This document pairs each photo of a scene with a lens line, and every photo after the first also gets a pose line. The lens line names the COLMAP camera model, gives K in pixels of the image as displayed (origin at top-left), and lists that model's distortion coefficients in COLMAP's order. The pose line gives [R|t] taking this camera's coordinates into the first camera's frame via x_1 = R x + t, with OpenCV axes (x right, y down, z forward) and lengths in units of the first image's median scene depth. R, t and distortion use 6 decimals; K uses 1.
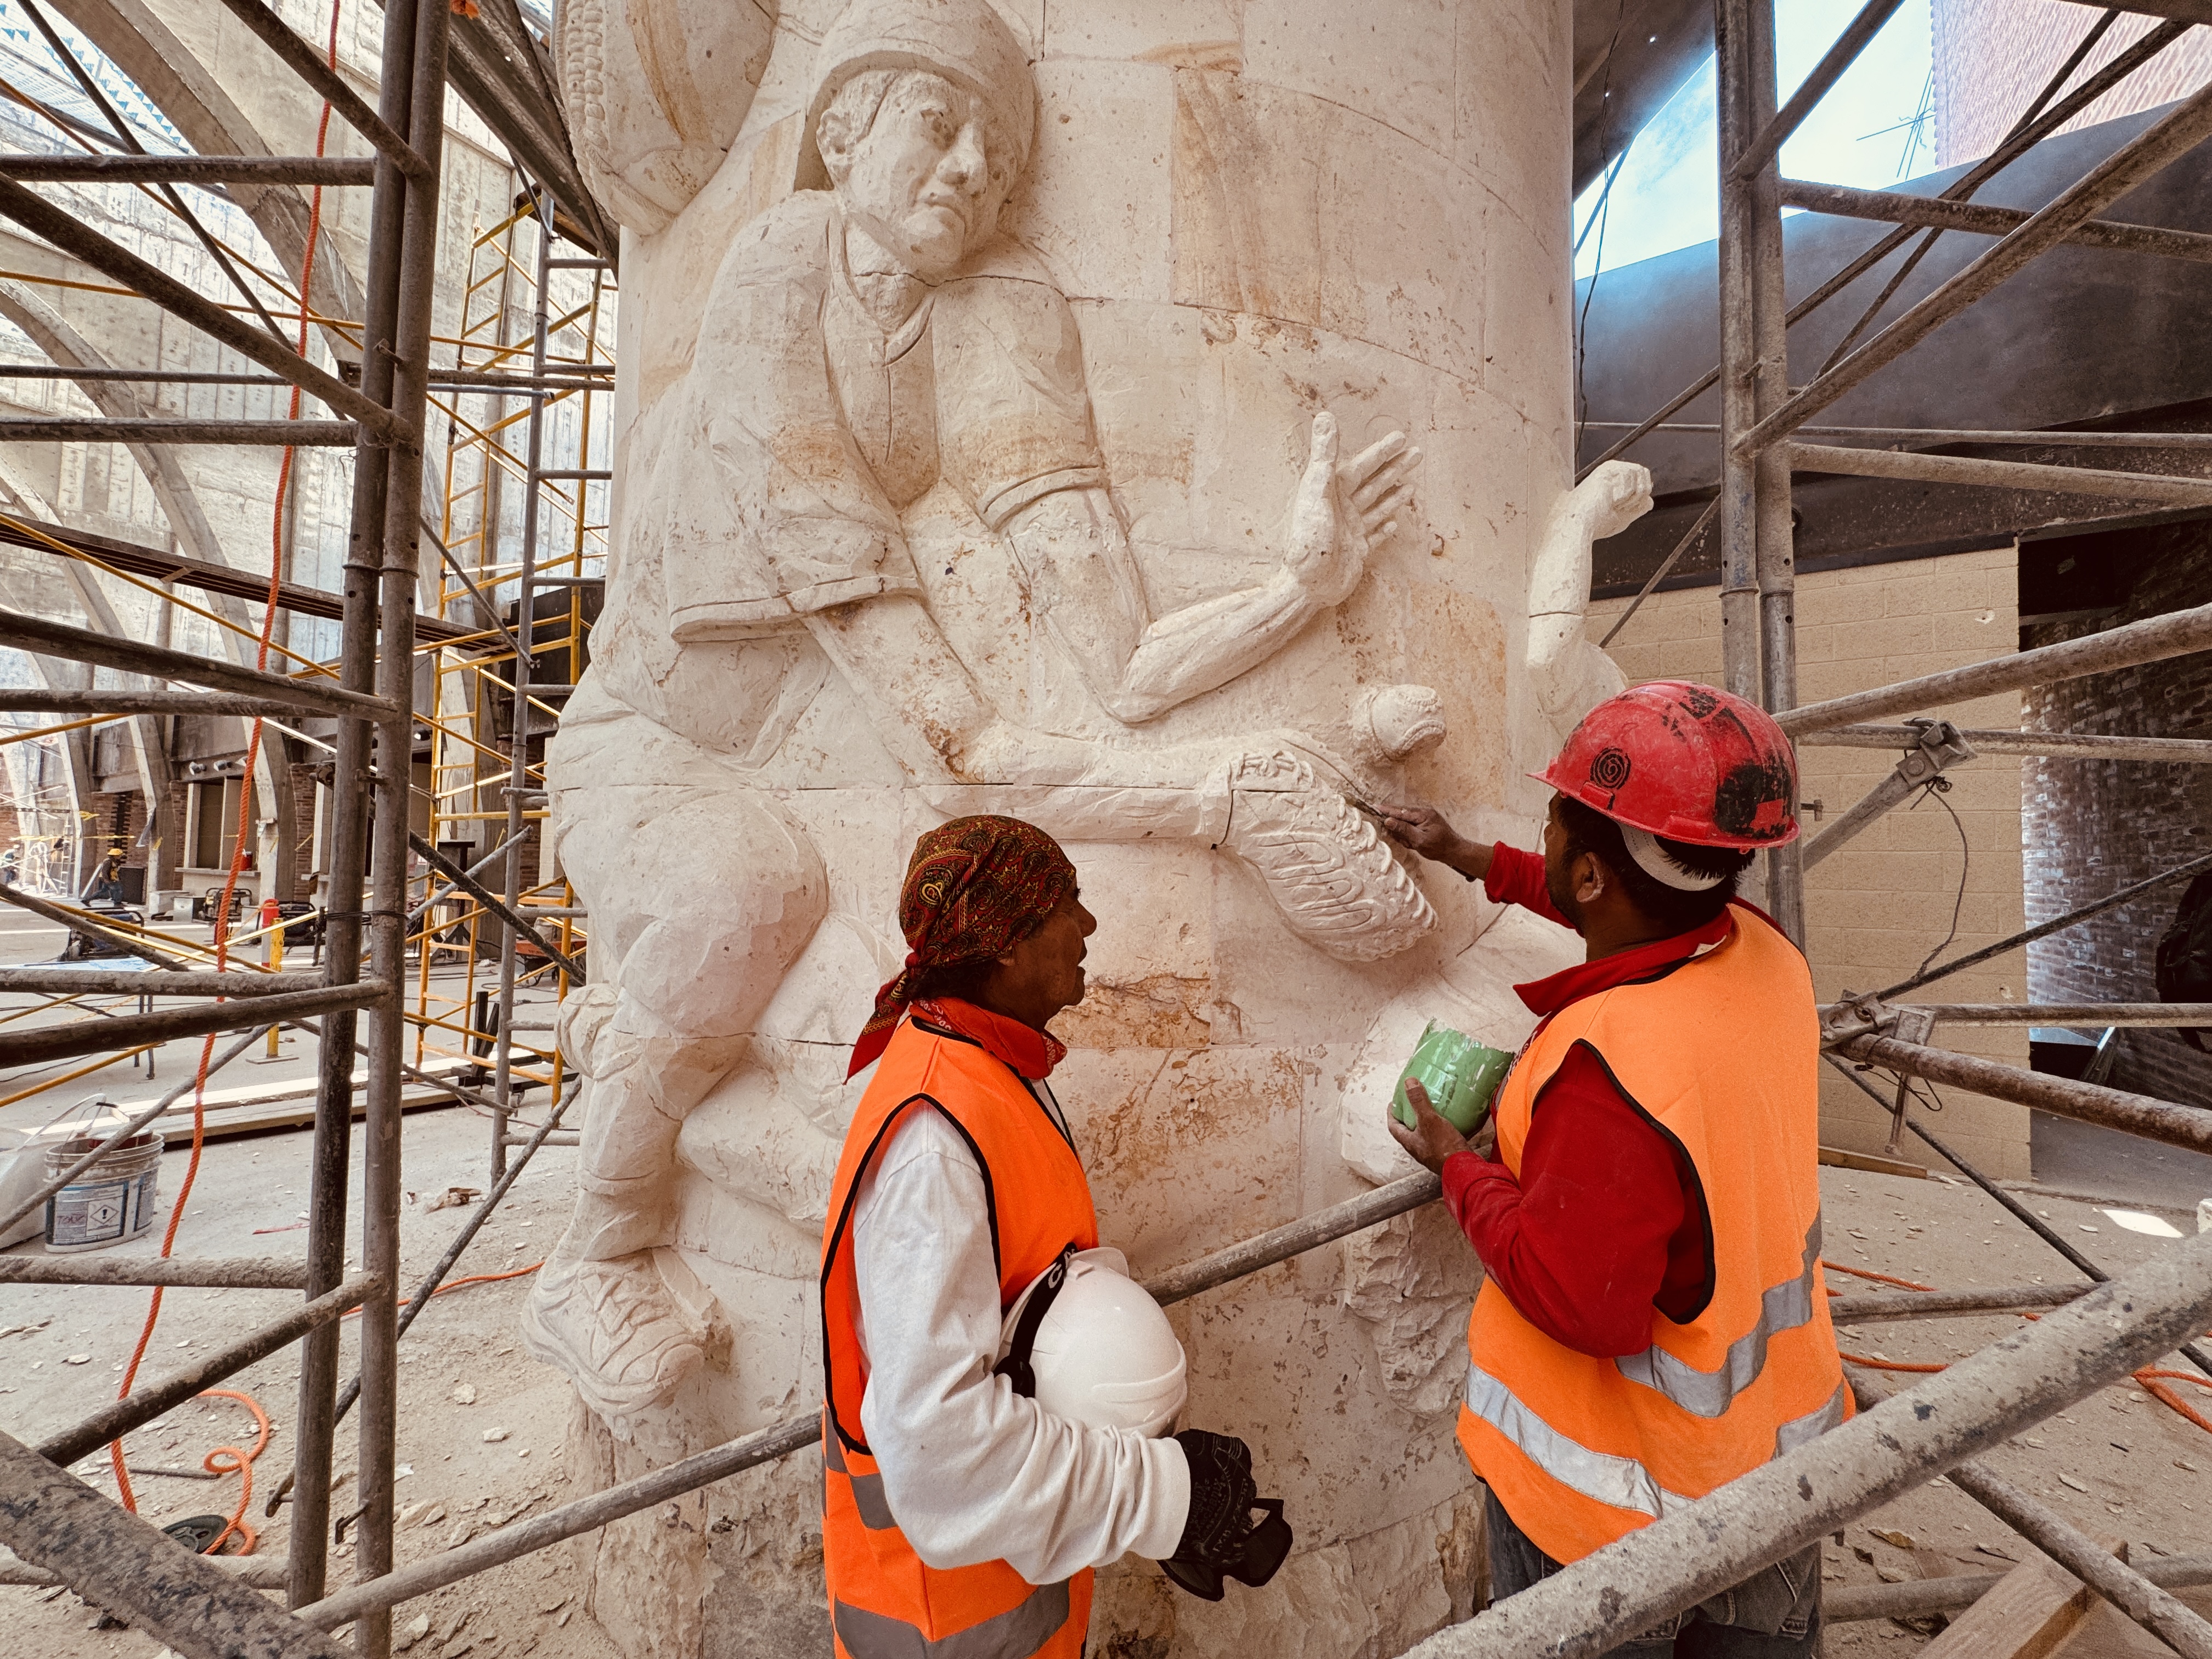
lens RADIAL K [[885.7, 0, 1106.6], [0, 885.7, 830.8], [0, 0, 1]] dist [-0.003014, 0.000453]
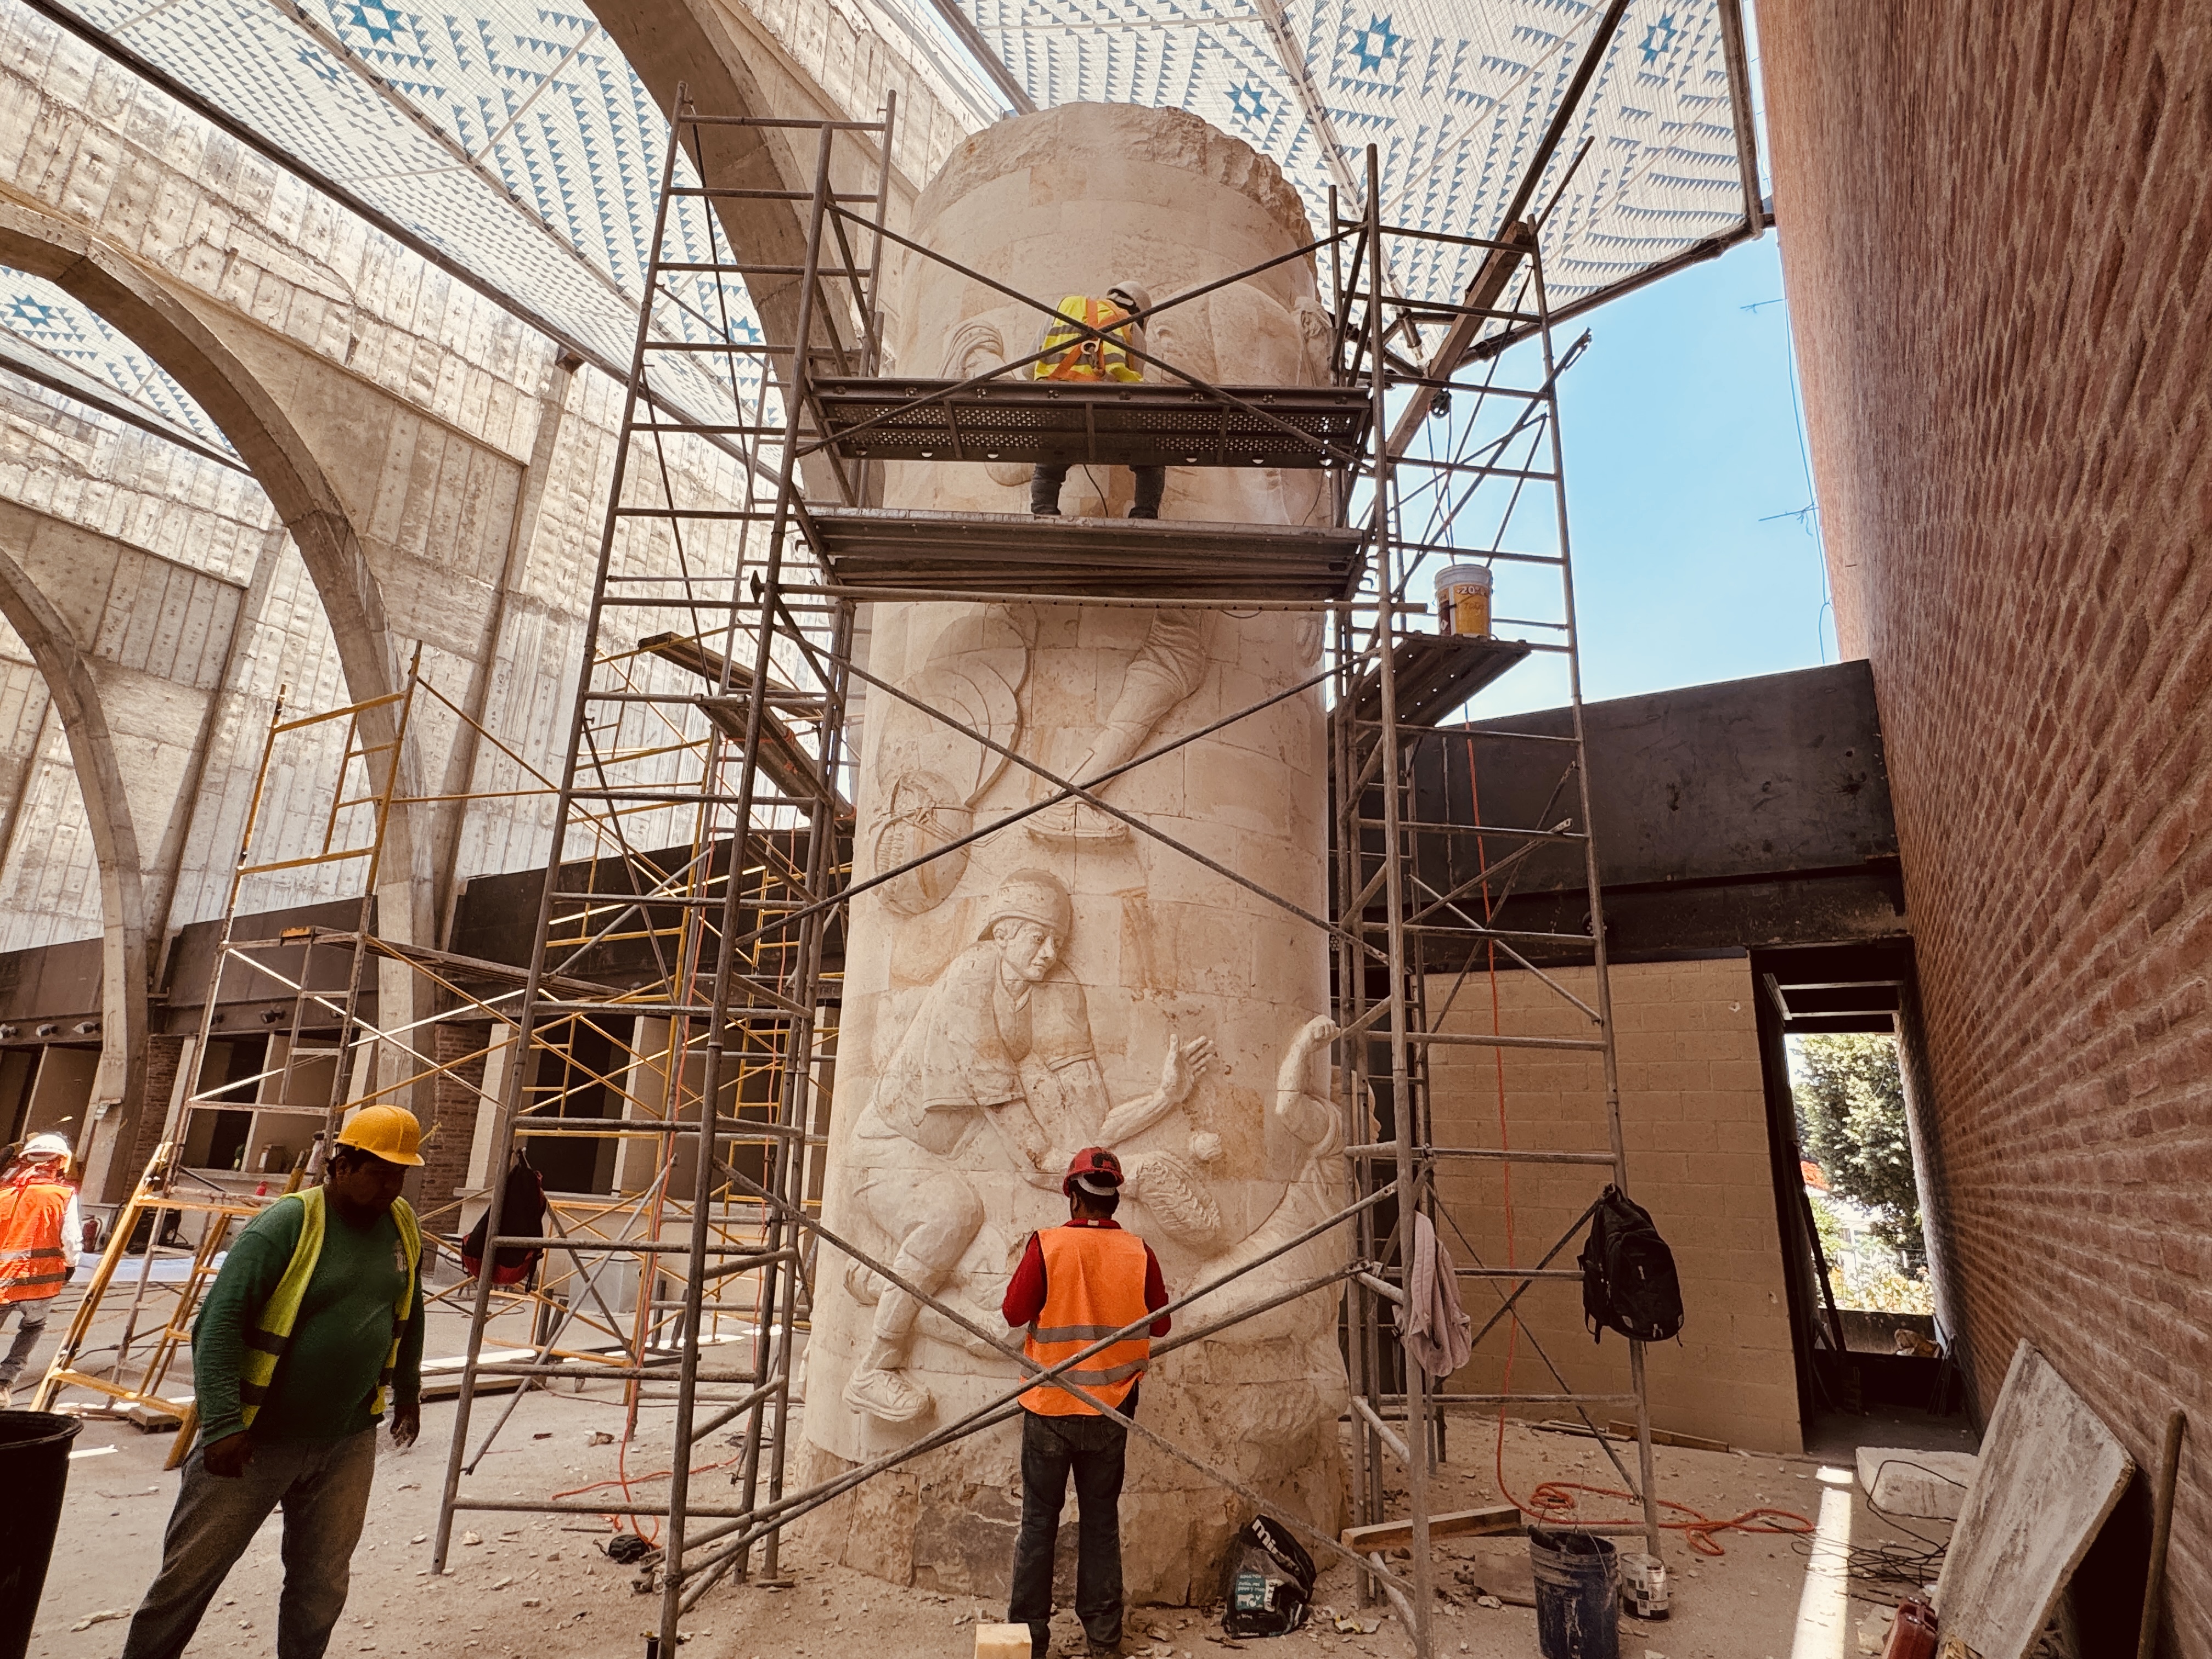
lens RADIAL K [[1224.1, 0, 1107.7], [0, 1224.1, 824.1], [0, 0, 1]] dist [0.000046, -0.001946]
pose [[0.999710, 0.018589, 0.015325, -0.030349], [-0.014674, 0.974339, -0.224606, -0.244821], [-0.019107, 0.224316, 0.974329, -2.785824]]
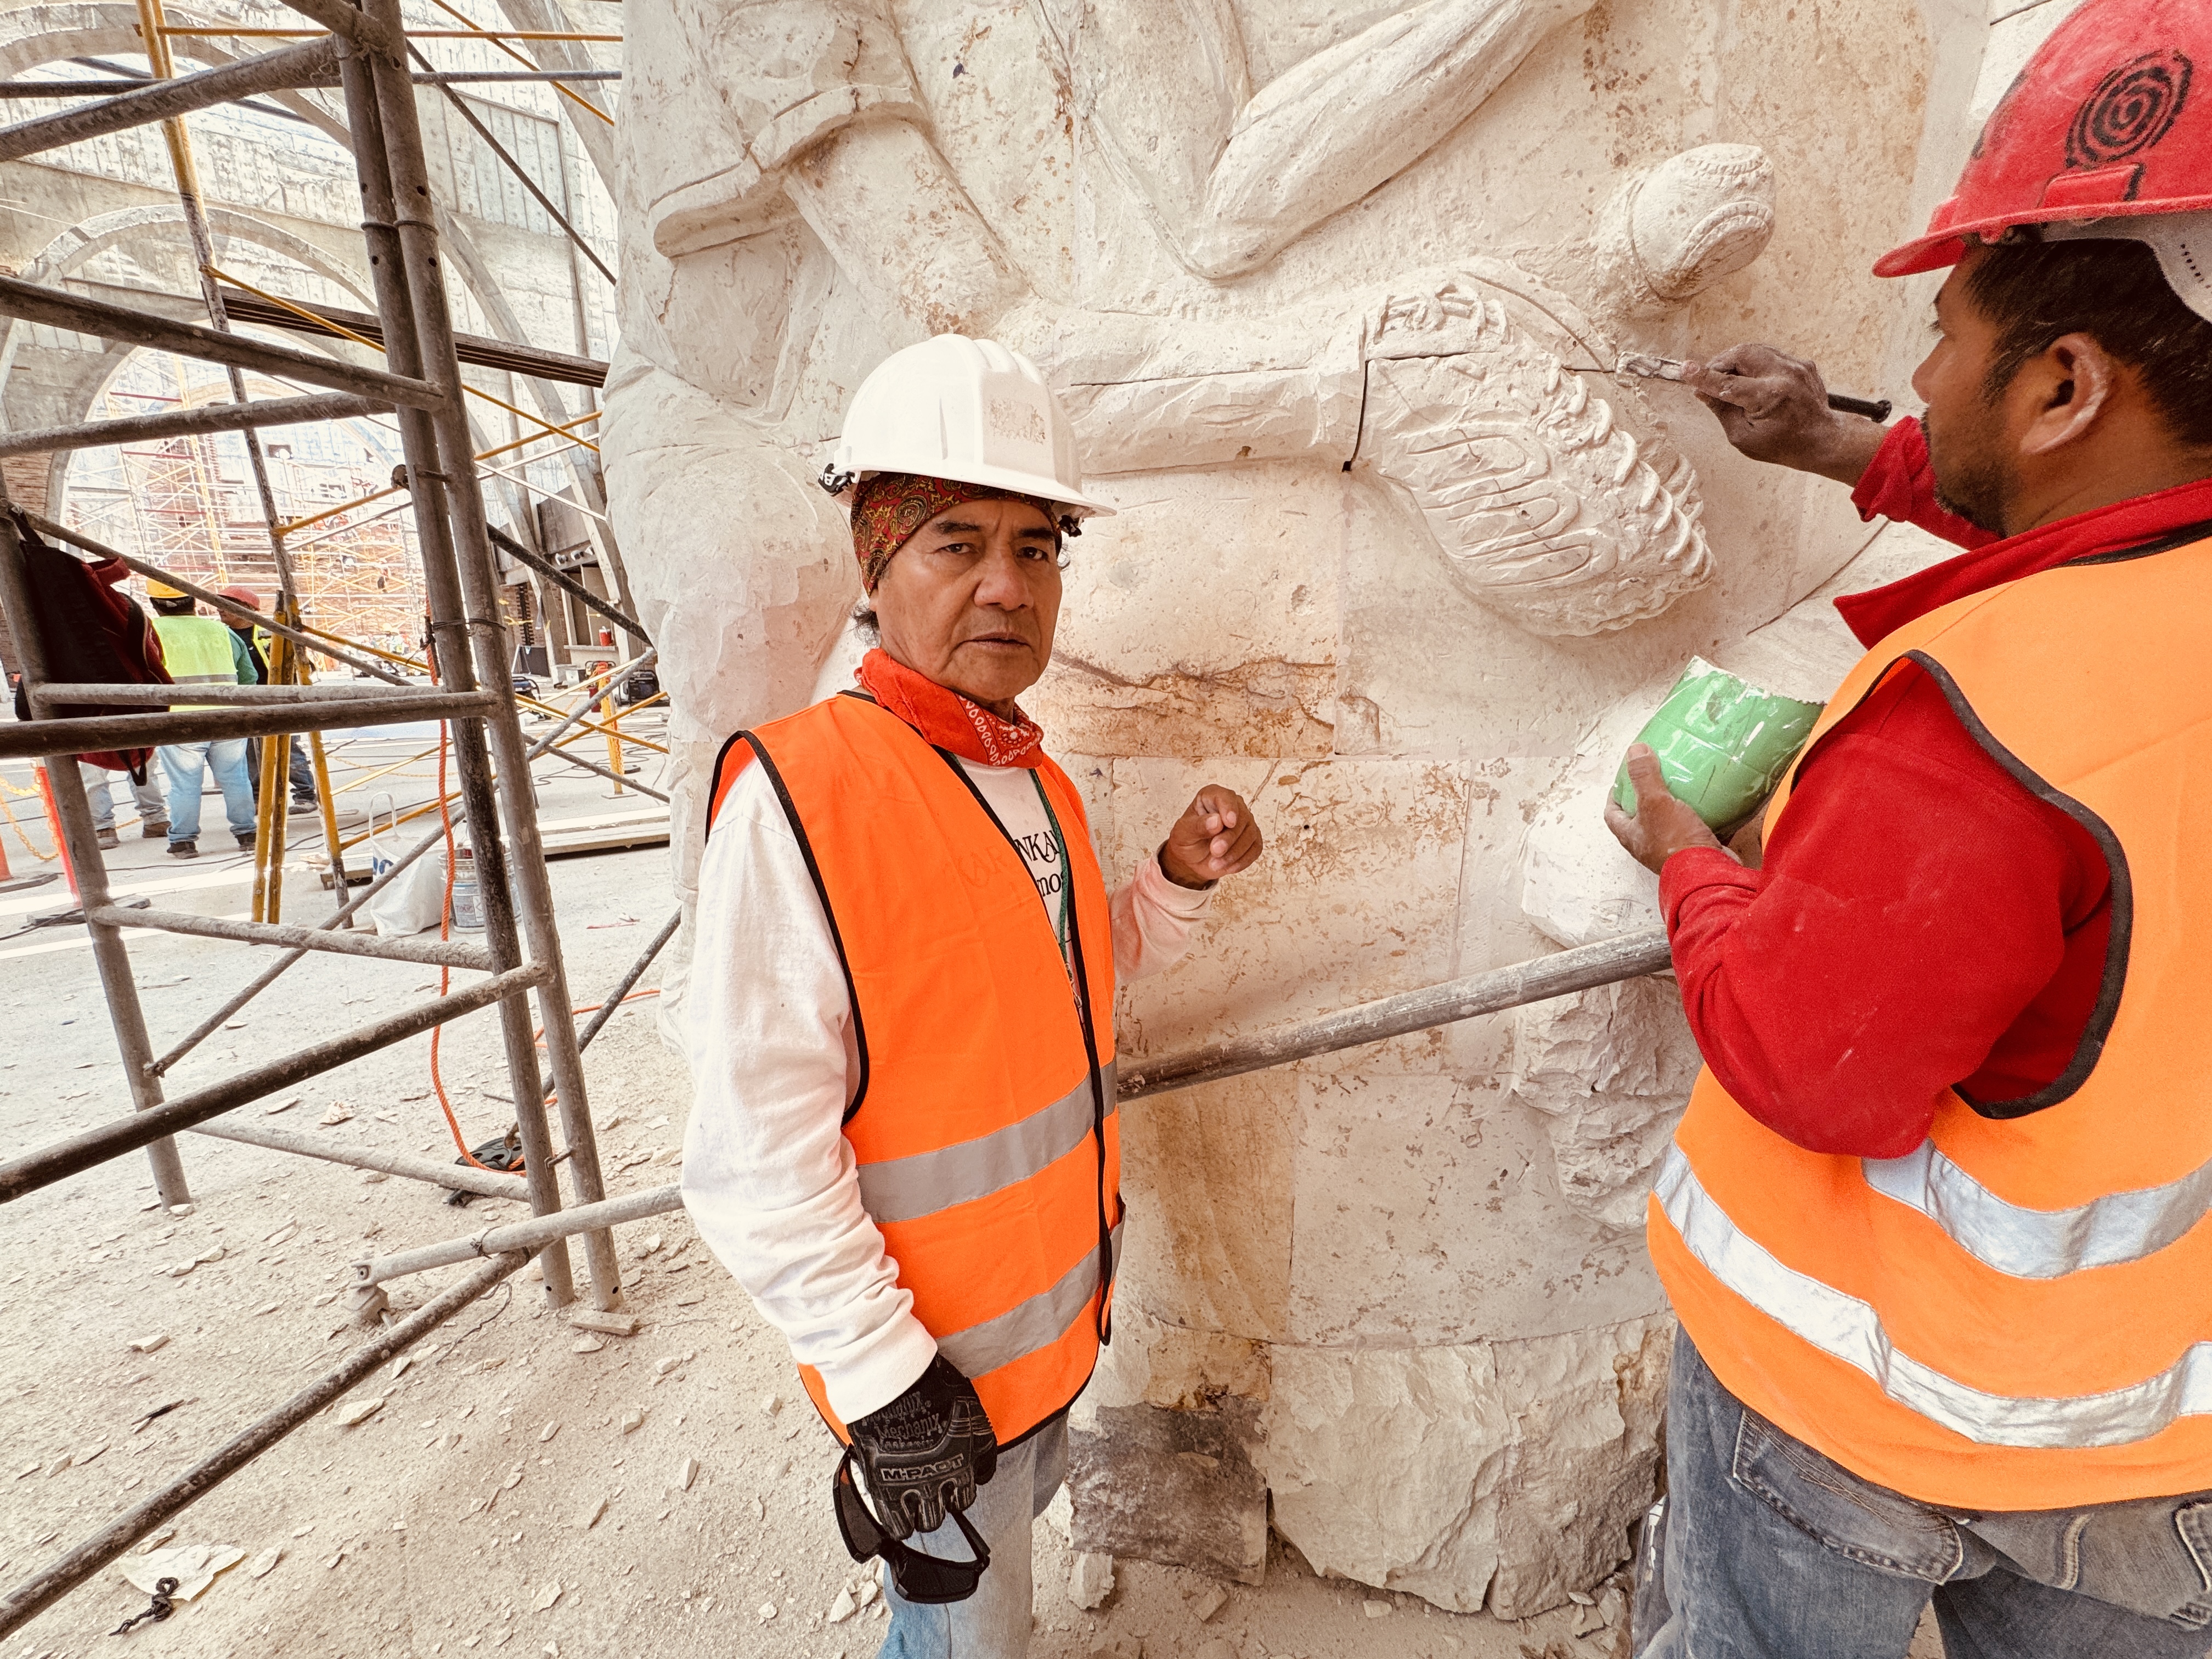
lens RADIAL K [[885.7, 0, 1107.7], [0, 885.7, 828.6], [0, 0, 1]] dist [-0.003014, 0.000453]
pose [[0.959619, 0.030296, -0.279666, 0.143248], [0.043812, 0.965955, 0.254975, 0.104325], [0.277869, -0.256931, 0.925621, 0.250621]]
